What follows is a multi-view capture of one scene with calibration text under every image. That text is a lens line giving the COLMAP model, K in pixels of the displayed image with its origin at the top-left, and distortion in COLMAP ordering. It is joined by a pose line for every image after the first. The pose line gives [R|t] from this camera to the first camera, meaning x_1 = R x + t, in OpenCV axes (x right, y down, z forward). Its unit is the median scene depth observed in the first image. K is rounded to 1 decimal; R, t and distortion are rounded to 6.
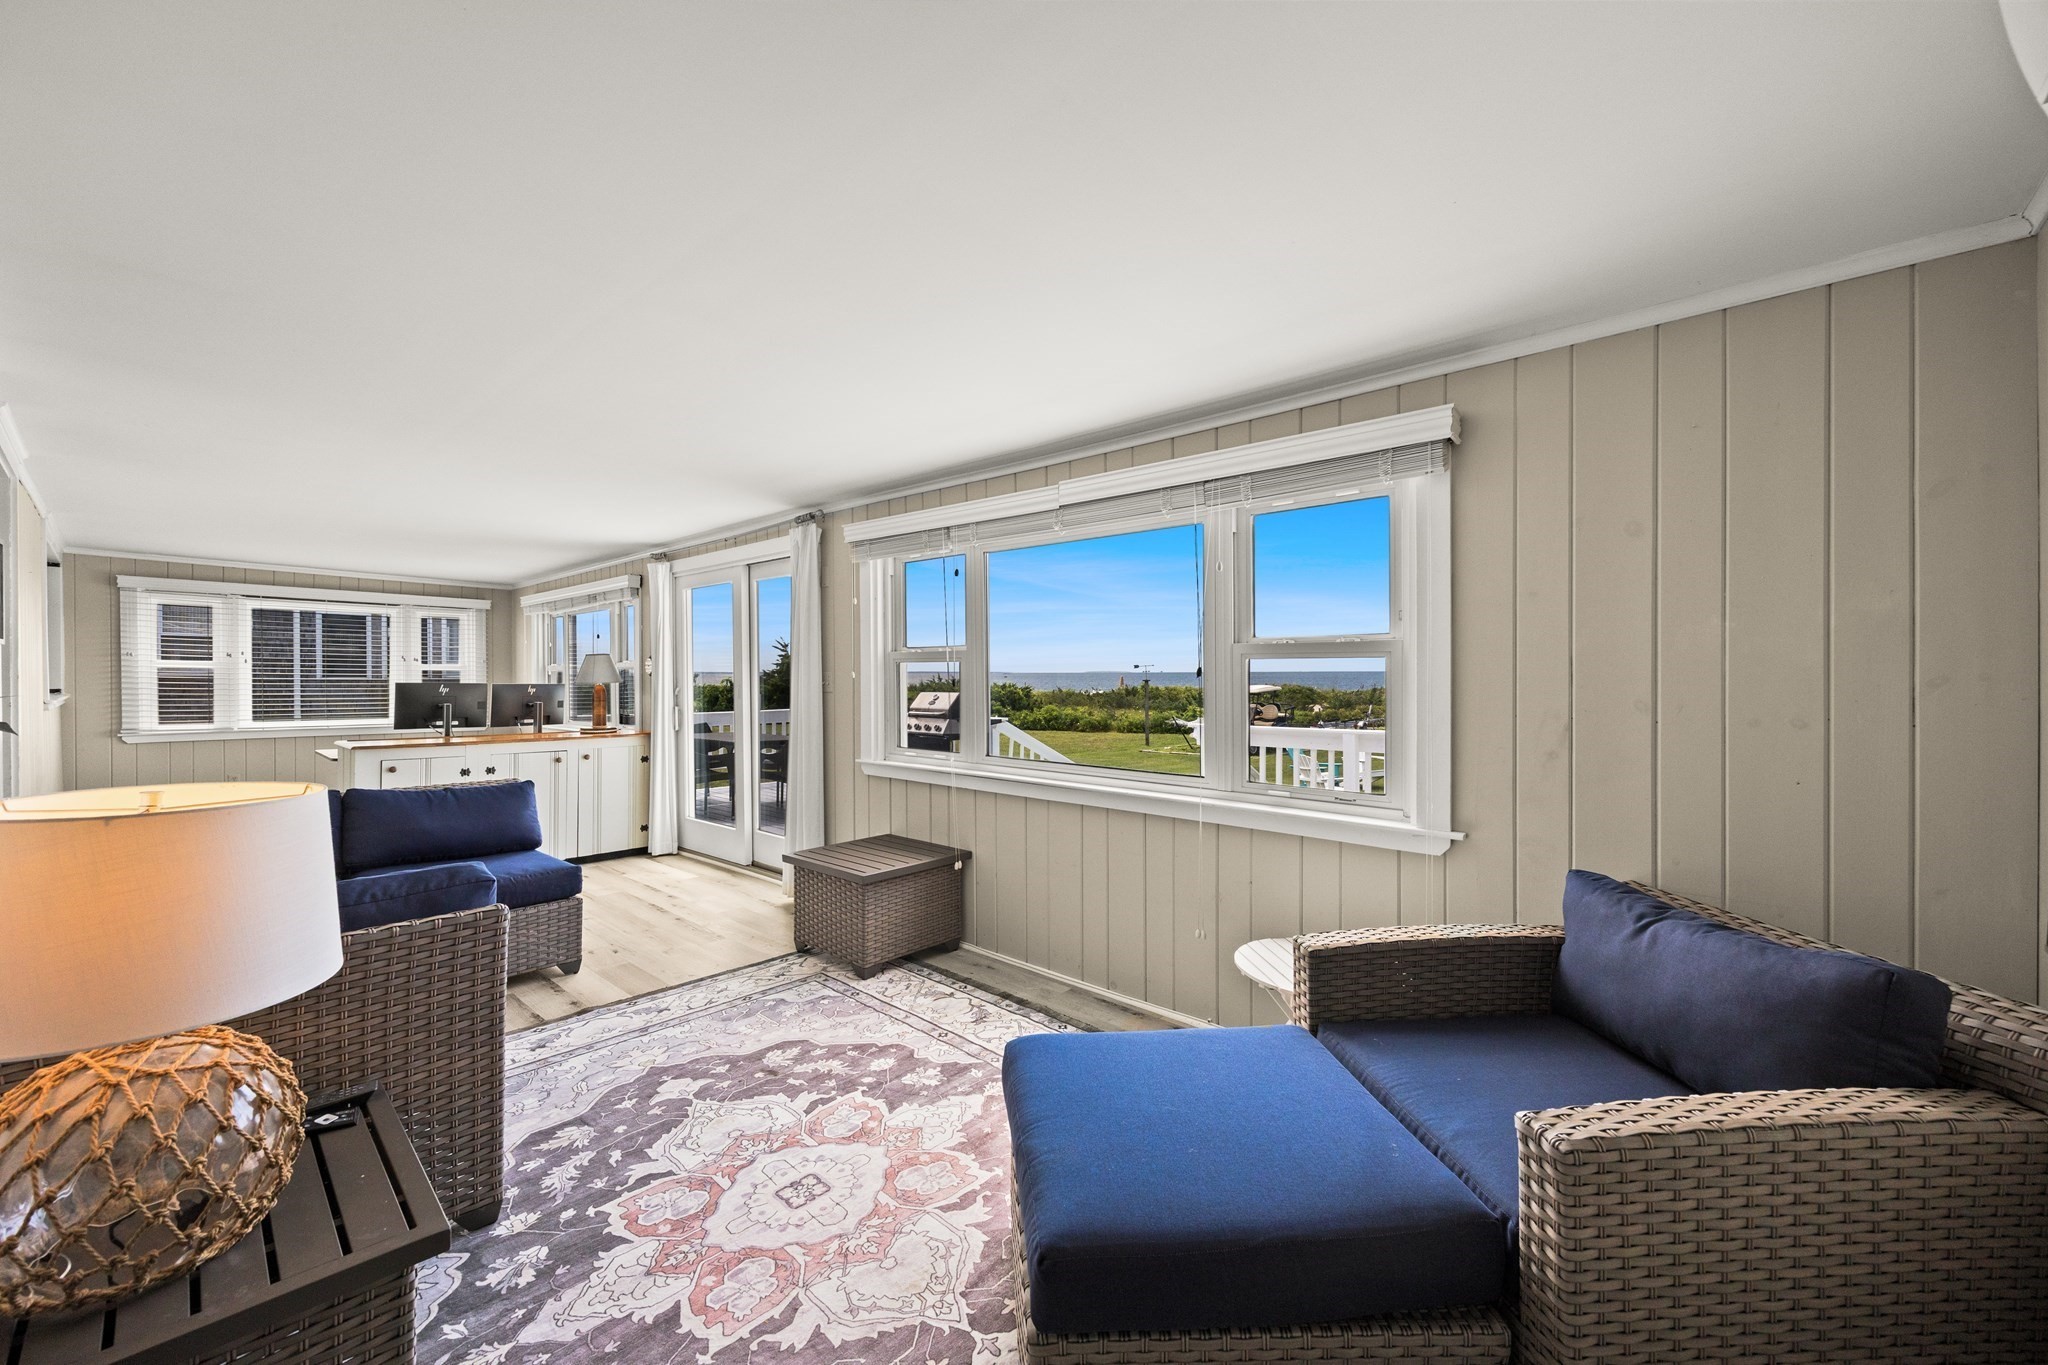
lens RADIAL K [[814.6, 0, 1006.2], [0, 814.6, 677.5], [0, 0, 1]] dist [0.008041, -0.001007]
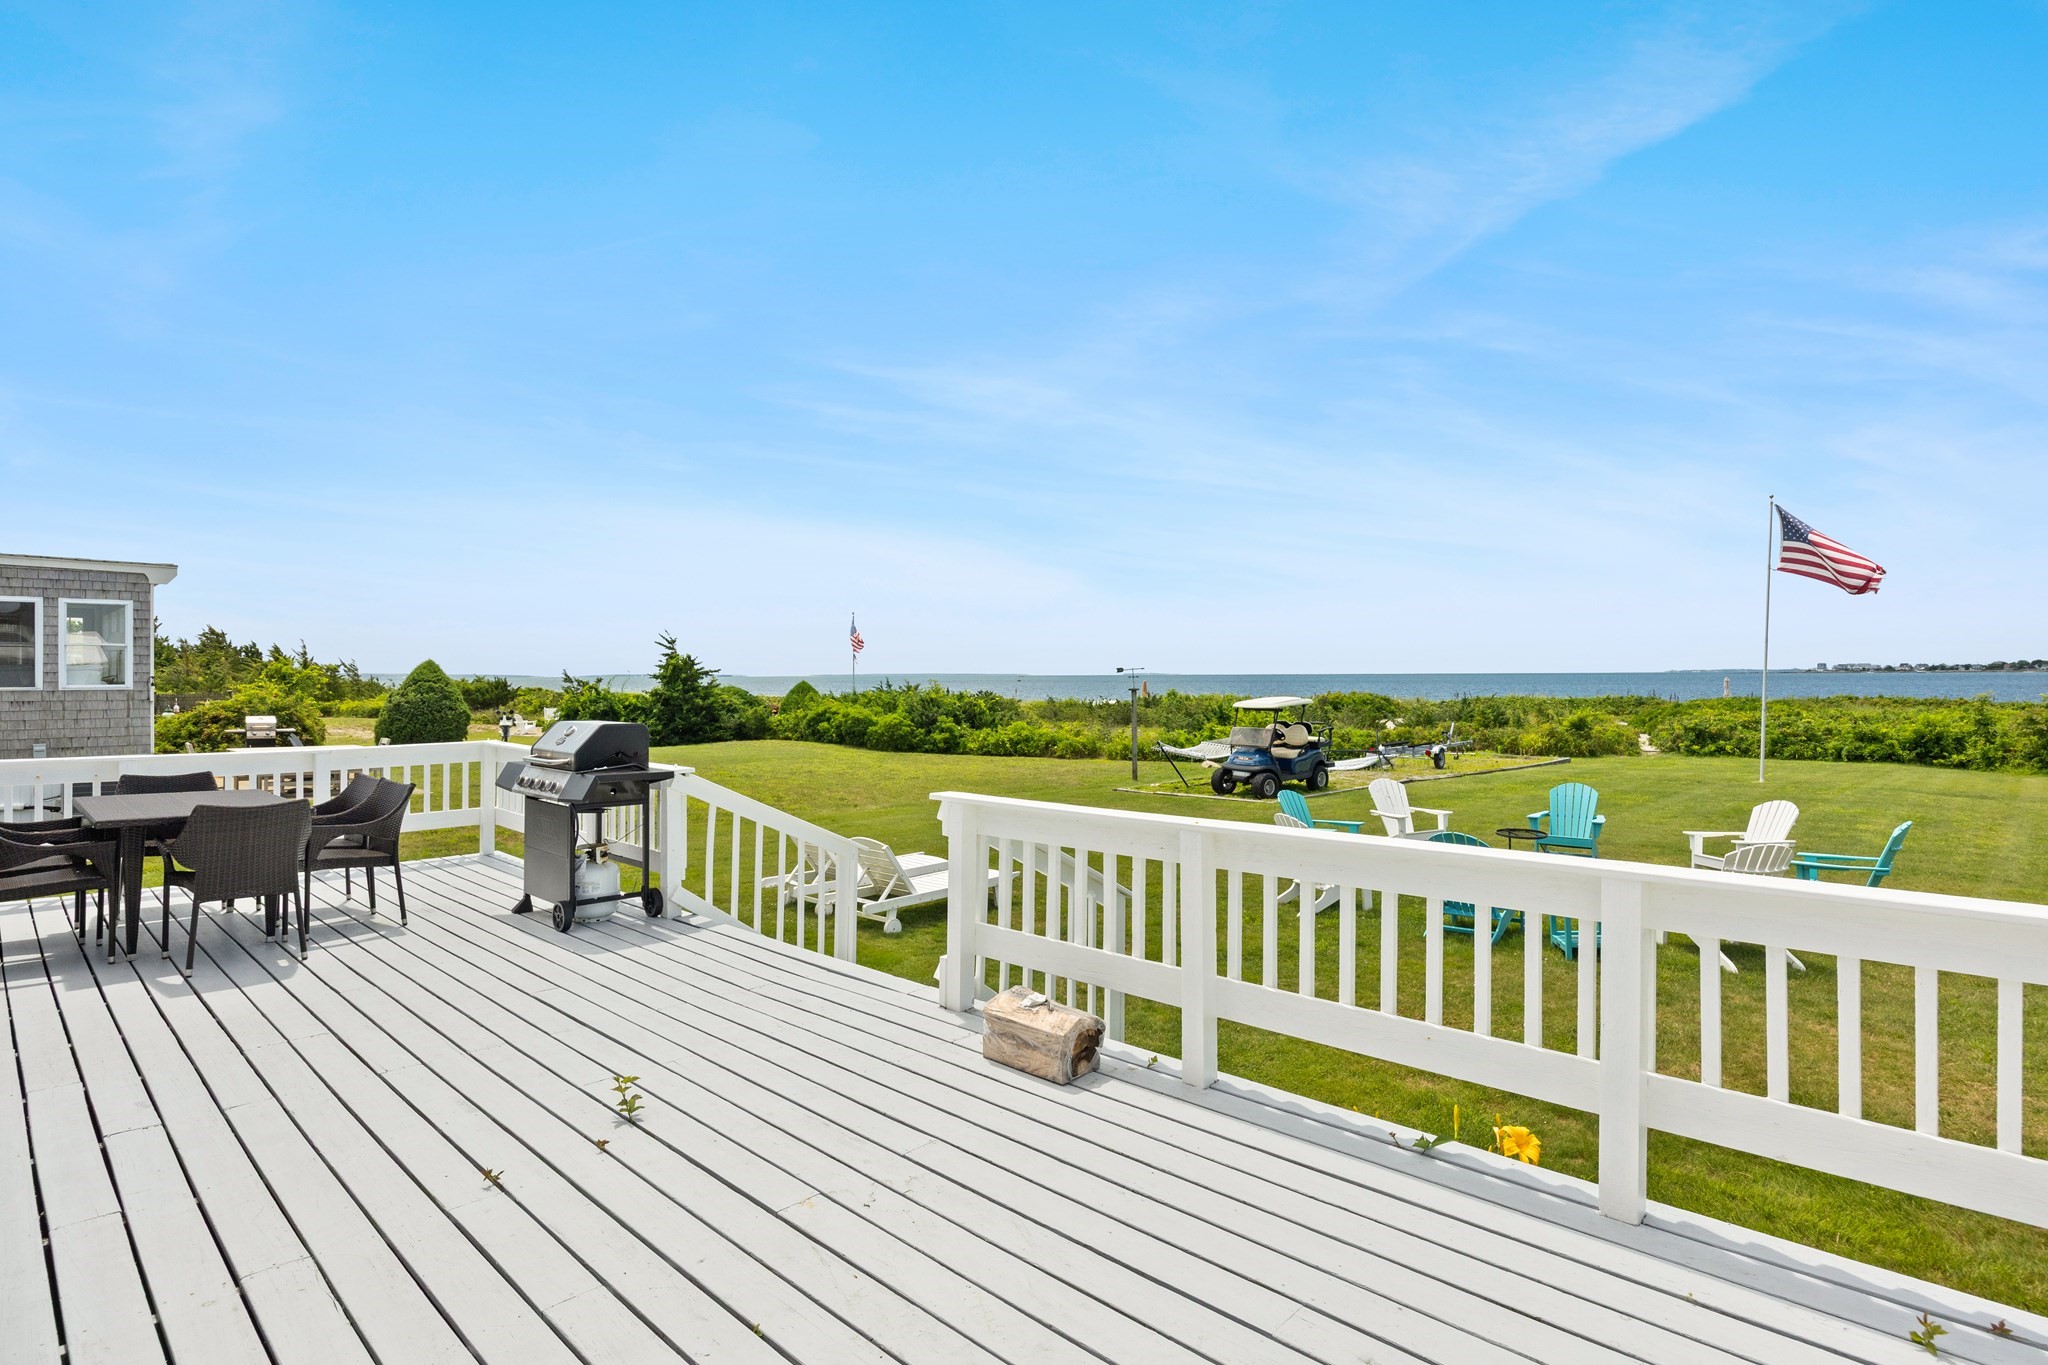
lens RADIAL K [[1018.8, 0, 1023.9], [0, 1018.8, 673.1], [0, 0, 1]] dist [-0.004033, 0.000251]
pose [[0.999983, -0.002068, -0.005519, 0.626685], [0.002023, 0.999965, -0.008119, -0.026167], [0.005536, 0.008107, 0.999952, 0.808583]]
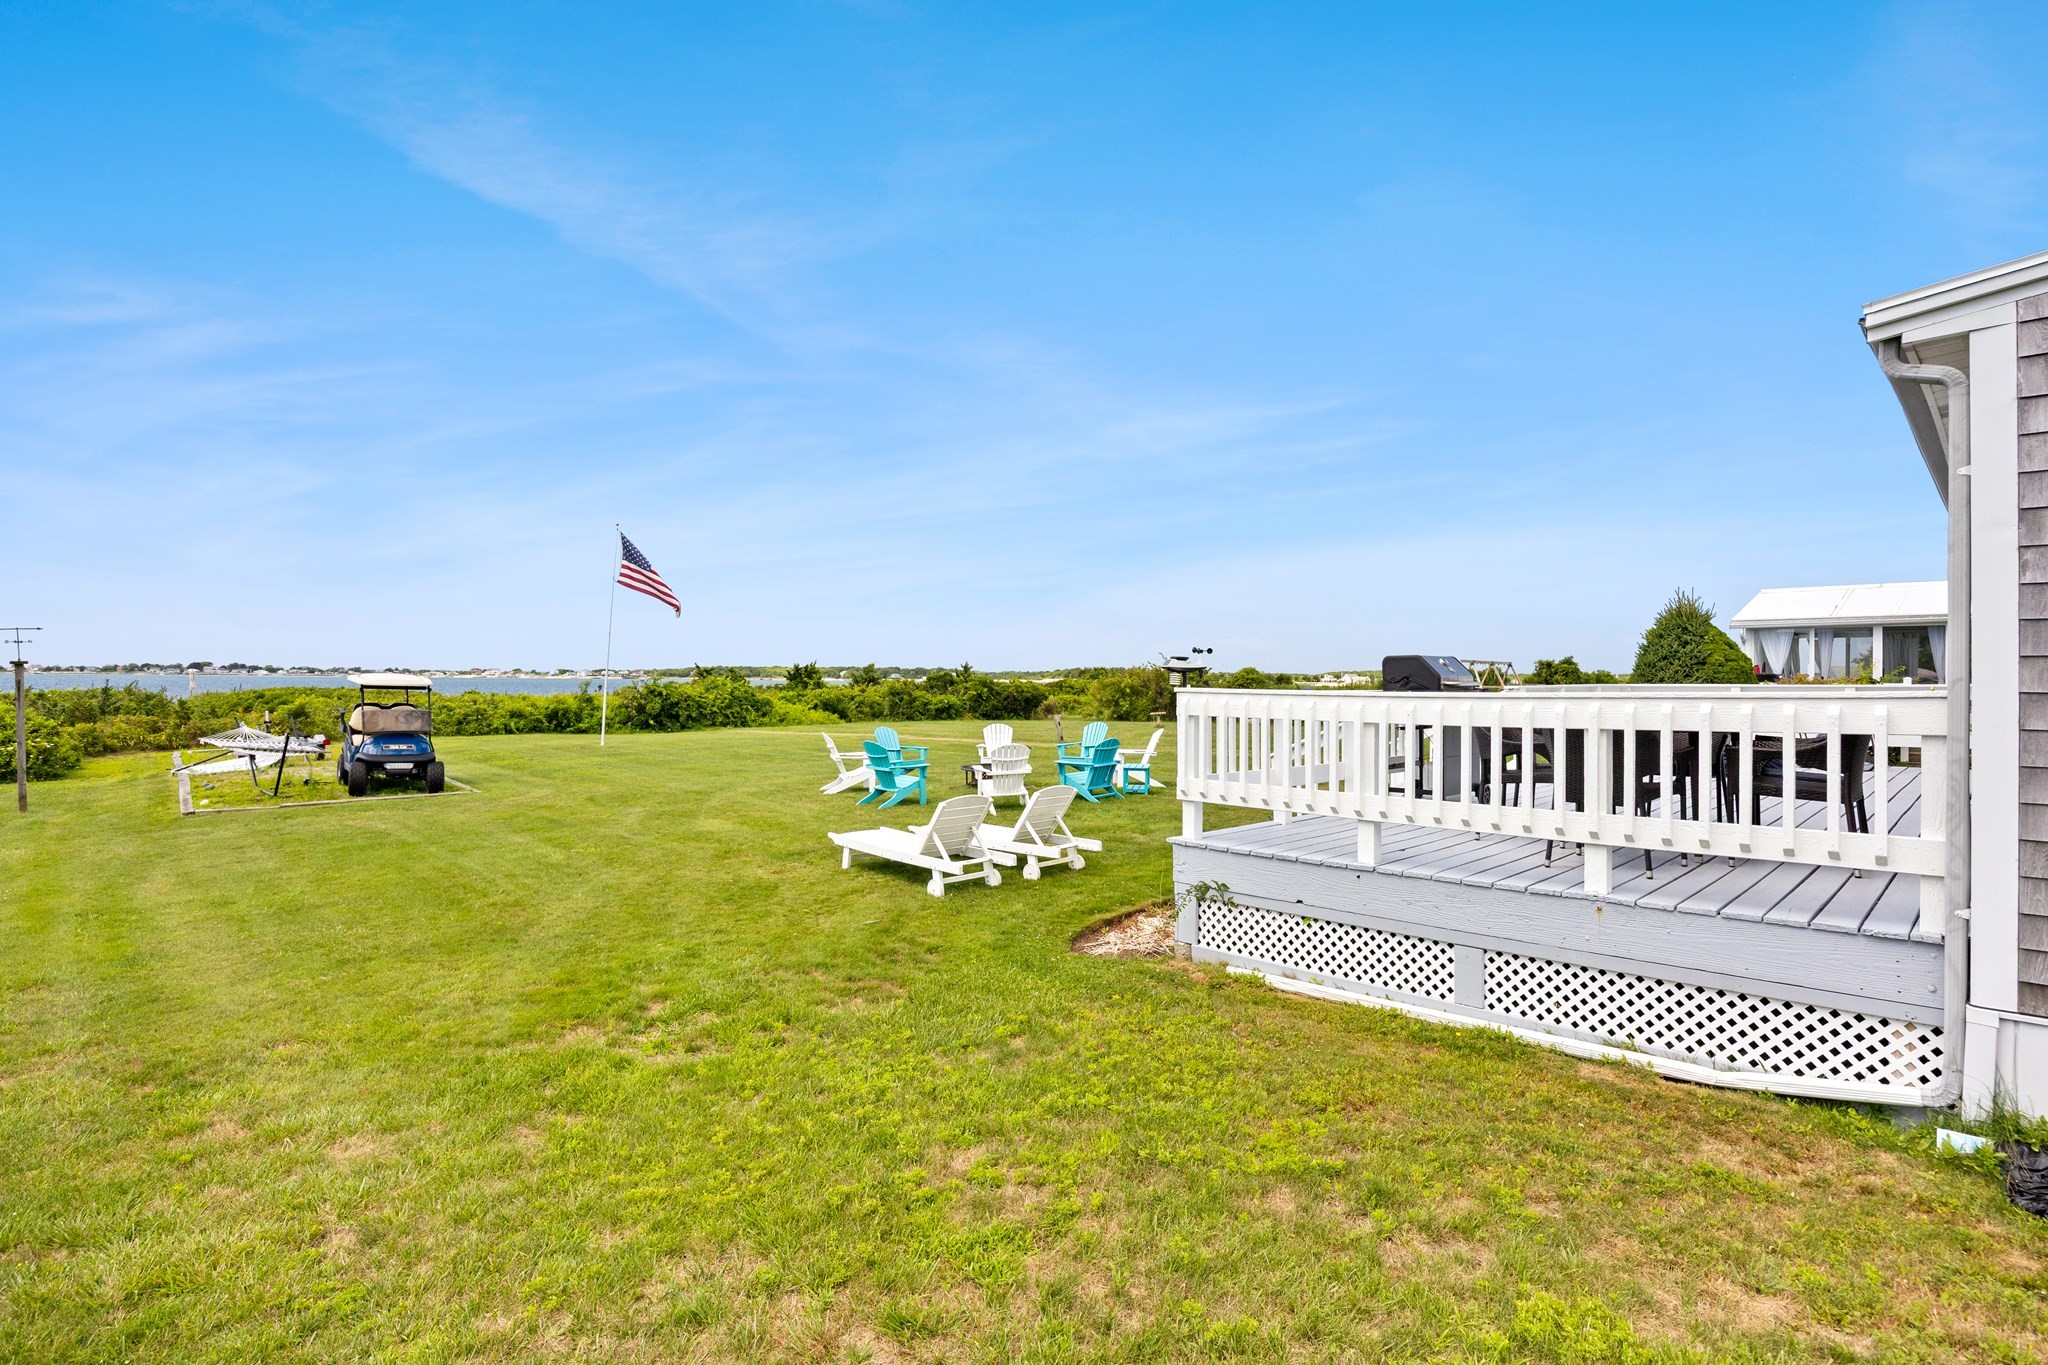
lens RADIAL K [[1018.8, 0, 1027.2], [0, 1018.8, 685.7], [0, 0, 1]] dist [-0.004033, 0.000251]
pose [[0.014332, 0.000478, 0.999897, -2.872854], [-0.002559, 0.999997, -0.000441, 0.127385], [-0.999894, -0.002552, 0.014333, 3.546871]]
